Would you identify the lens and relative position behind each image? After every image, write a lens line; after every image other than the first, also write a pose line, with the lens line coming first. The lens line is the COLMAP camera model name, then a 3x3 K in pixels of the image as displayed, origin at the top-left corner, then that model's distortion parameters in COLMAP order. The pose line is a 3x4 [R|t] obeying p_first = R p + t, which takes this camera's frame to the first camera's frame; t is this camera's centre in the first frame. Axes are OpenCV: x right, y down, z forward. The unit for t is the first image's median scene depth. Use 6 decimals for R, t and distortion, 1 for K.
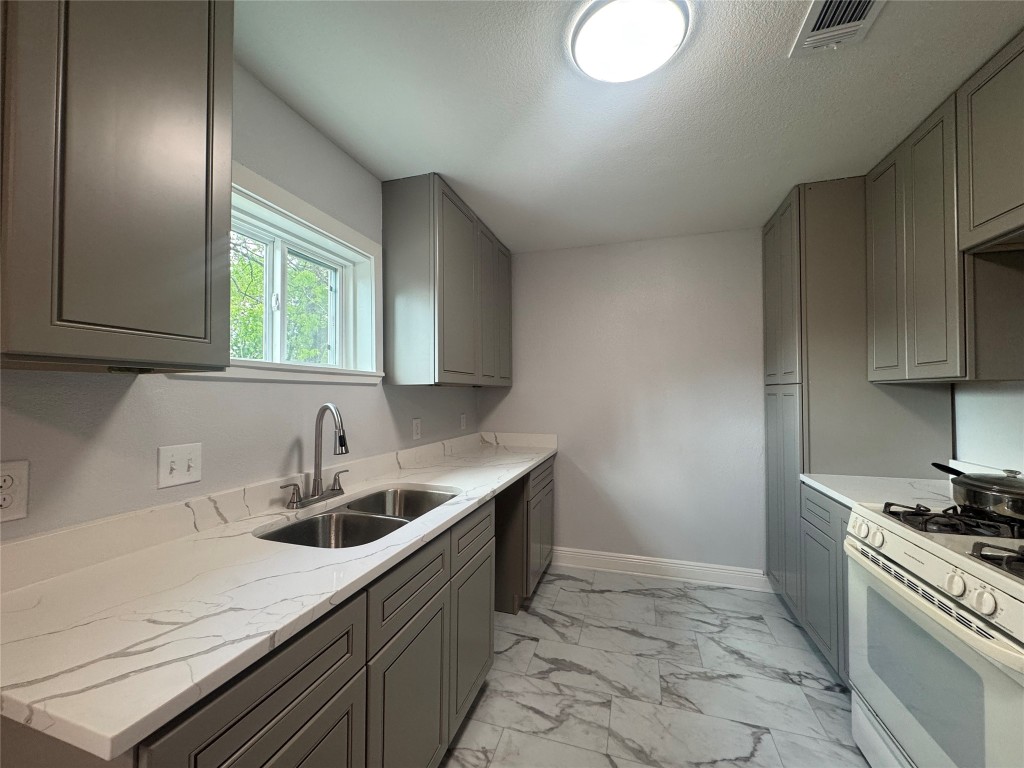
lens RADIAL K [[409.4, 0, 509.9], [0, 409.4, 386.2], [0, 0, 1]] dist [0.001762, 0.000139]
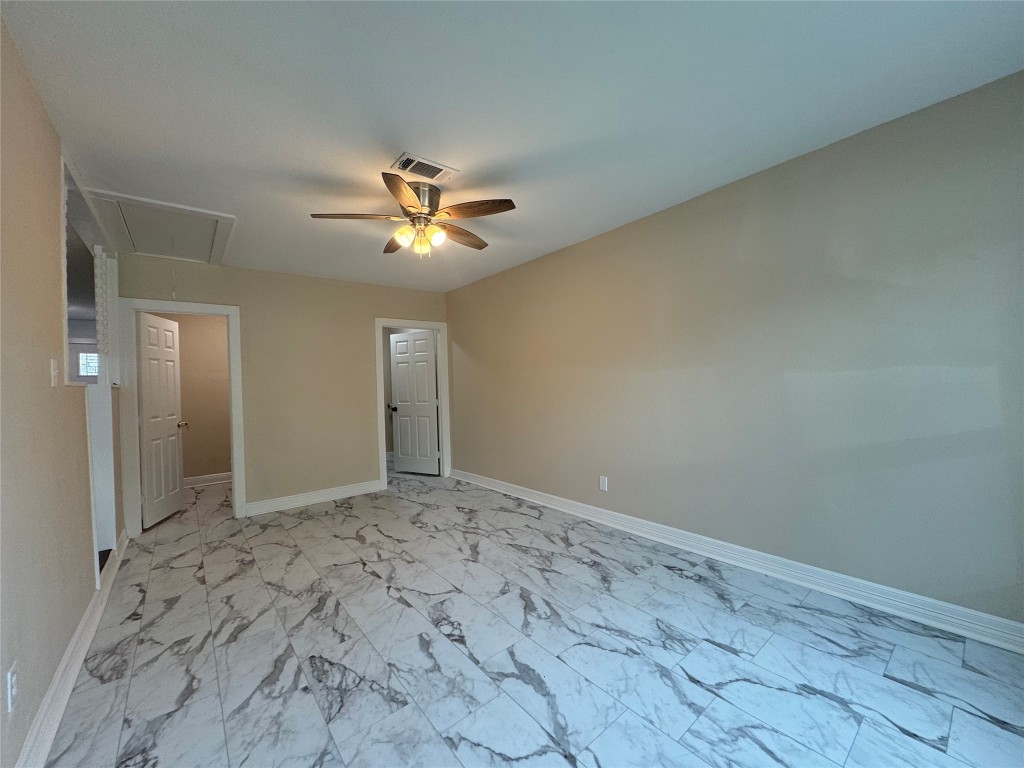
lens RADIAL K [[409.4, 0, 513.0], [0, 409.4, 381.4], [0, 0, 1]] dist [0.001762, 0.000139]
pose [[-0.837001, 0.023636, 0.546690, 0.029505], [0.020138, 0.999720, -0.012390, 0.044516], [-0.546830, 0.000639, -0.837243, 2.000930]]
